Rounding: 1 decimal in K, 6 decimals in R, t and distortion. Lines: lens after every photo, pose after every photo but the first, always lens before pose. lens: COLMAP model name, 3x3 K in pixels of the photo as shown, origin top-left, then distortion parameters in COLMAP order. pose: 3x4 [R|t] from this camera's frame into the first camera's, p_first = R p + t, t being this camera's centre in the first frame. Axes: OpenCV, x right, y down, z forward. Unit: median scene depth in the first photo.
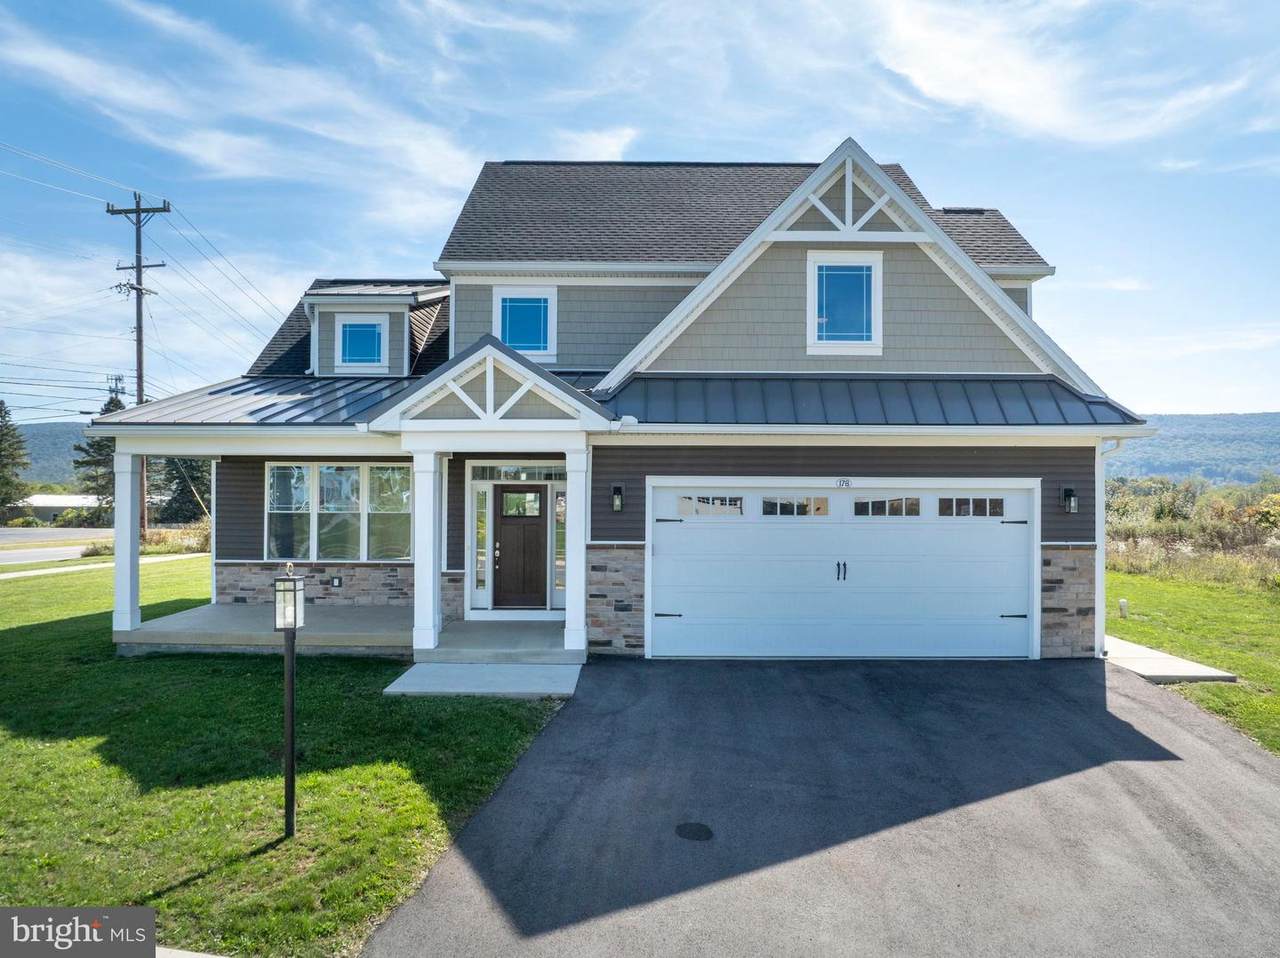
lens RADIAL K [[890.2, 0, 640.0], [0, 890.2, 479.0], [0, 0, 1]] dist [-0.034727, 0.010200]
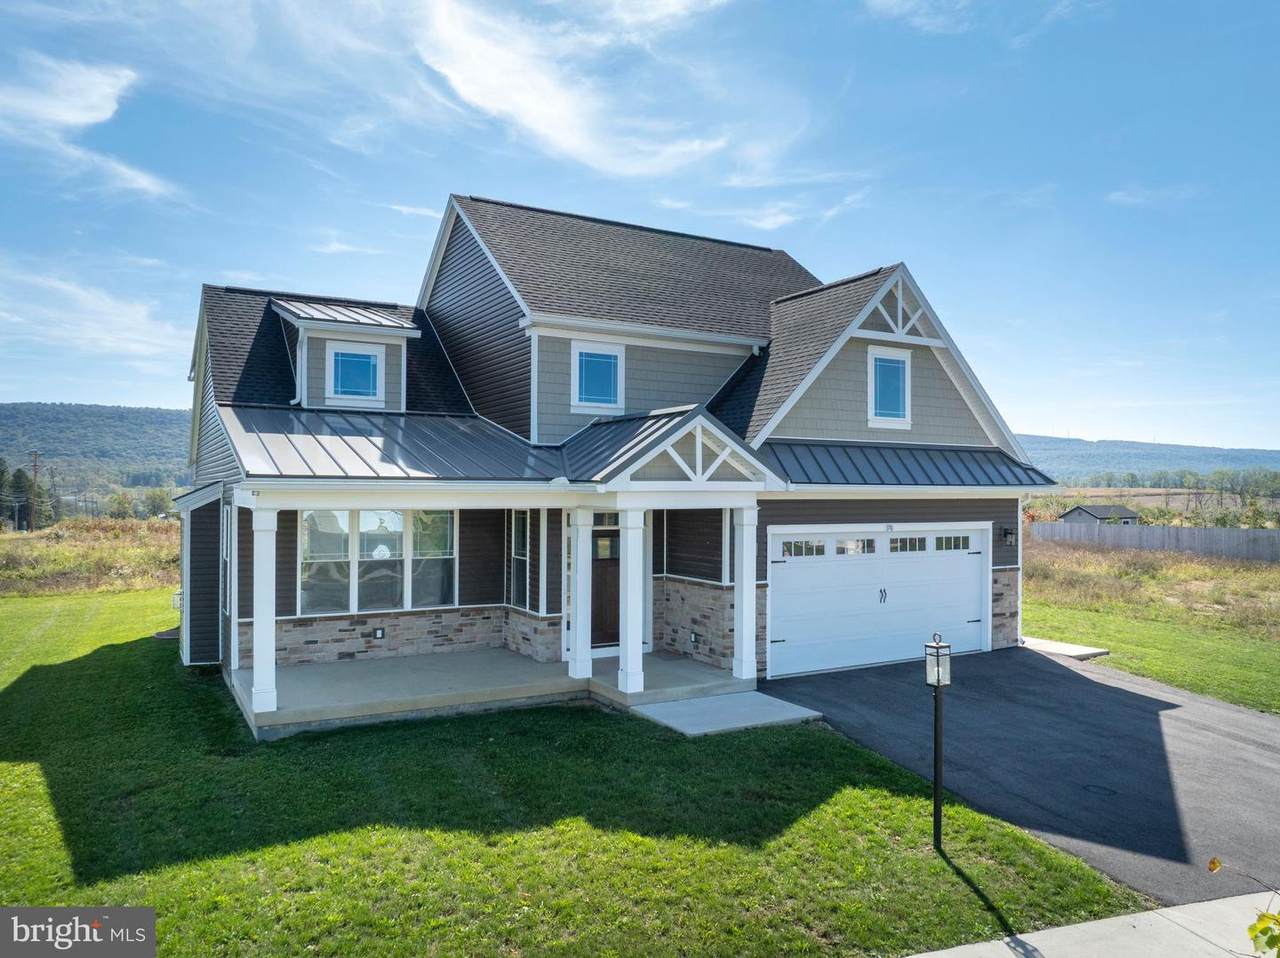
lens RADIAL K [[899.4, 0, 640.0], [0, 899.4, 479.0], [0, 0, 1]] dist [-0.030558, -0.001227]
pose [[0.870657, 0.005300, 0.491862, -0.725310], [-0.007386, 0.999970, 0.002299, -0.066505], [-0.491835, -0.005634, 0.870670, 0.043660]]
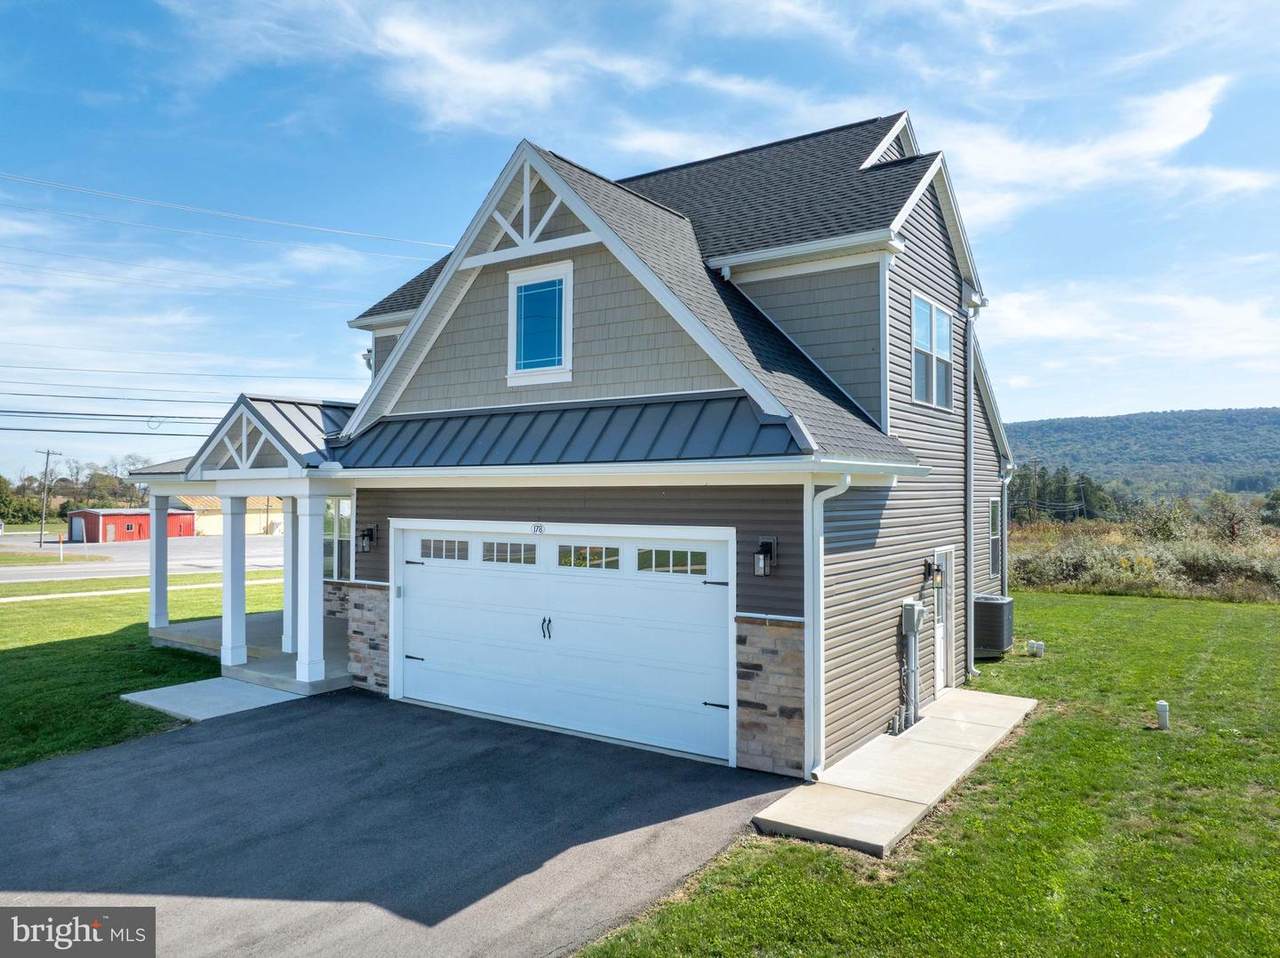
lens RADIAL K [[885.7, 0, 661.9], [0, 885.7, 478.6], [0, 0, 1]] dist [-0.002791, -0.079877]
pose [[0.826064, -0.013206, -0.563421, 0.826239], [0.011673, 0.999912, -0.006324, -0.038300], [0.563455, -0.001353, 0.826146, 0.340319]]
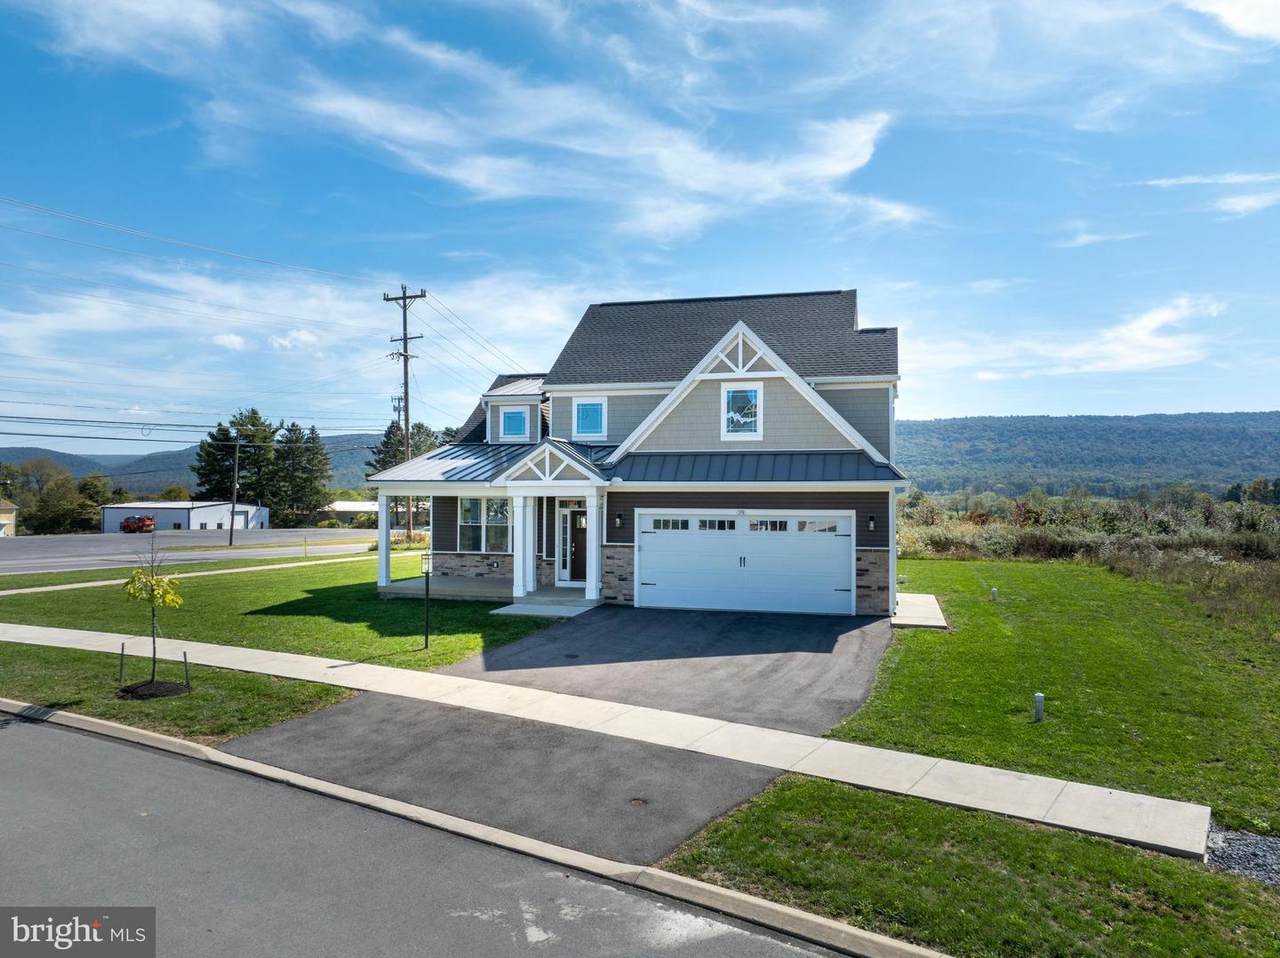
lens RADIAL K [[904.9, 0, 647.4], [0, 904.9, 480.5], [0, 0, 1]] dist [-0.010570, -0.005208]
pose [[0.963409, -0.005586, -0.267976, 0.533863], [0.005468, 0.999984, -0.001185, -0.058322], [0.267978, -0.000324, 0.963425, -0.800964]]
